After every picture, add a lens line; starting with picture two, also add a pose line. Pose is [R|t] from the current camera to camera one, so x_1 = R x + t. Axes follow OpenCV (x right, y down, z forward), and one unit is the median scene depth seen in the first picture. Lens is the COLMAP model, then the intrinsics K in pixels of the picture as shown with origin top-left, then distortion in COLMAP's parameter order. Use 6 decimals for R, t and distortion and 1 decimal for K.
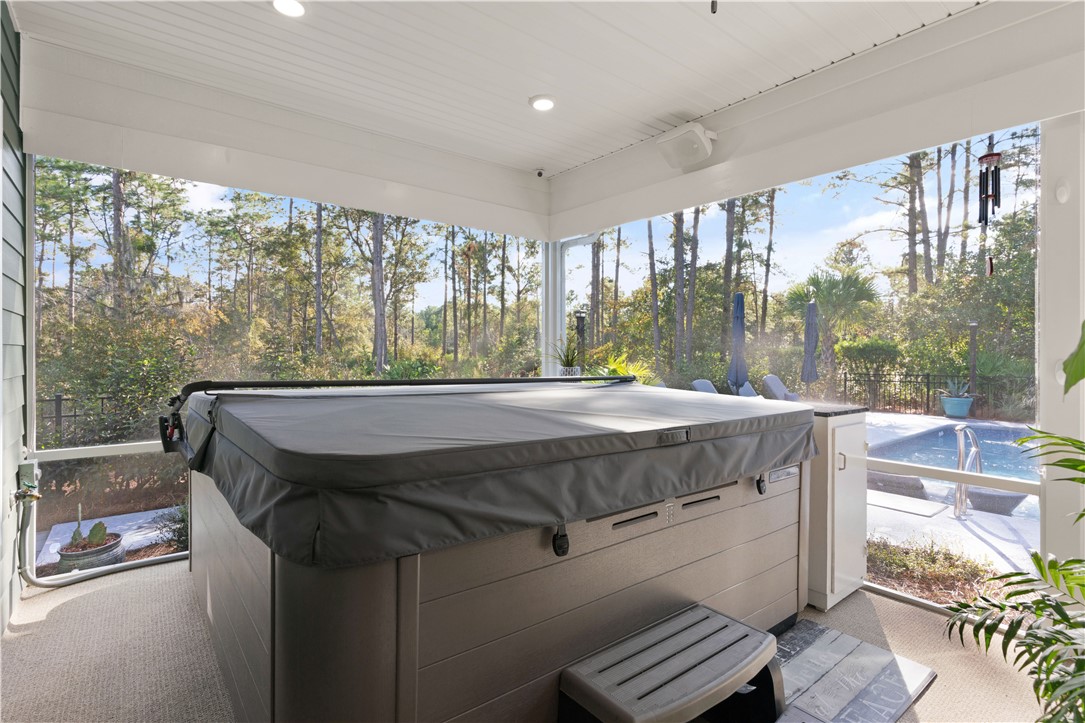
lens RADIAL K [[523.9, 0, 540.5], [0, 523.9, 351.5], [0, 0, 1]] dist [0.001621, -0.000370]
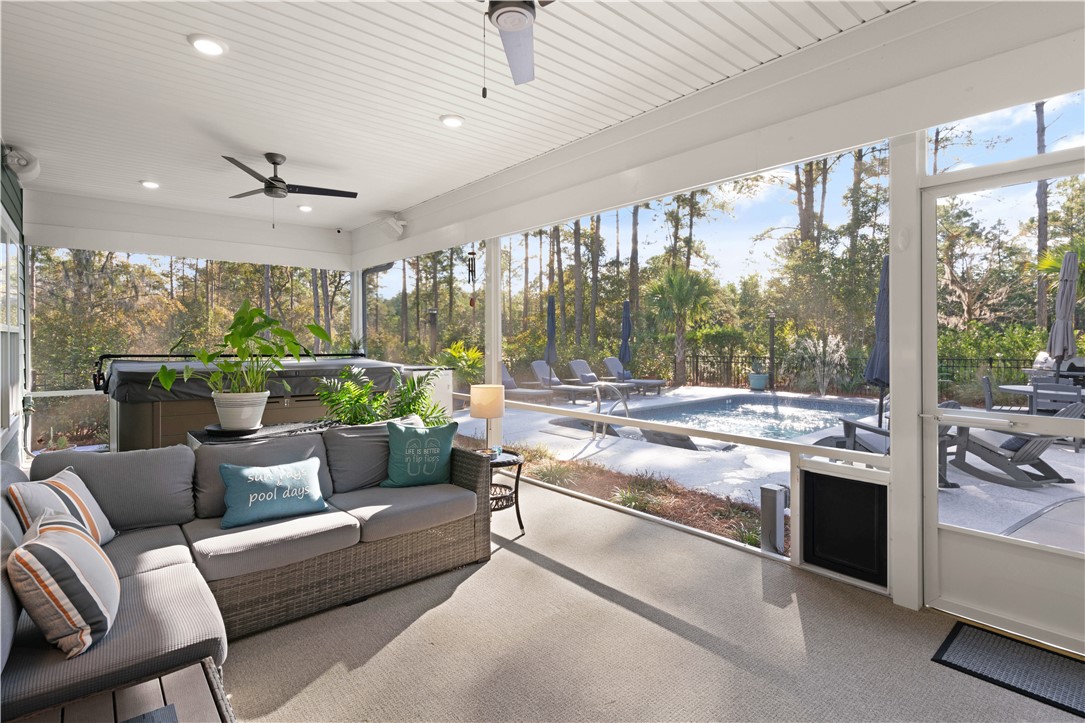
lens RADIAL K [[532.8, 0, 535.6], [0, 532.8, 339.2], [0, 0, 1]] dist [-0.000305, -0.000169]
pose [[0.999539, -0.005110, 0.029933, 0.161608], [0.005061, 0.999986, 0.001729, -0.001095], [-0.029941, -0.001577, 0.999550, -0.194659]]
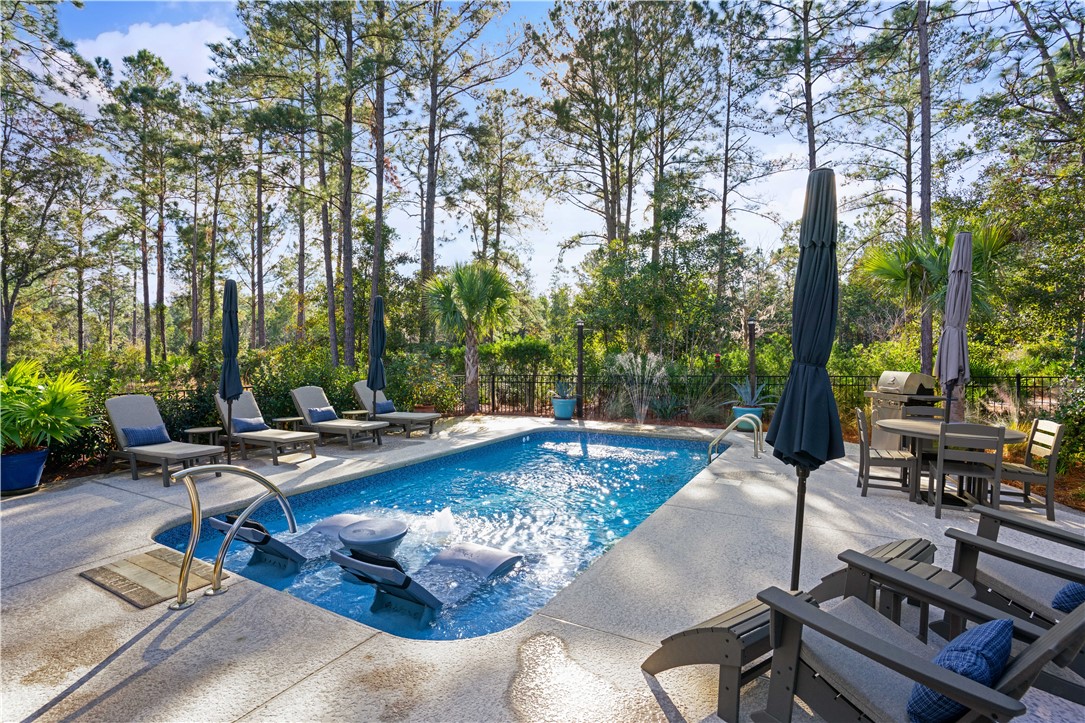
lens RADIAL K [[523.9, 0, 540.5], [0, 523.9, 351.5], [0, 0, 1]] dist [0.001621, -0.000370]
pose [[0.931847, -0.006391, 0.362794, 0.288685], [0.005602, 0.999979, 0.003228, -0.003024], [-0.362807, -0.000975, 0.931864, 0.068187]]
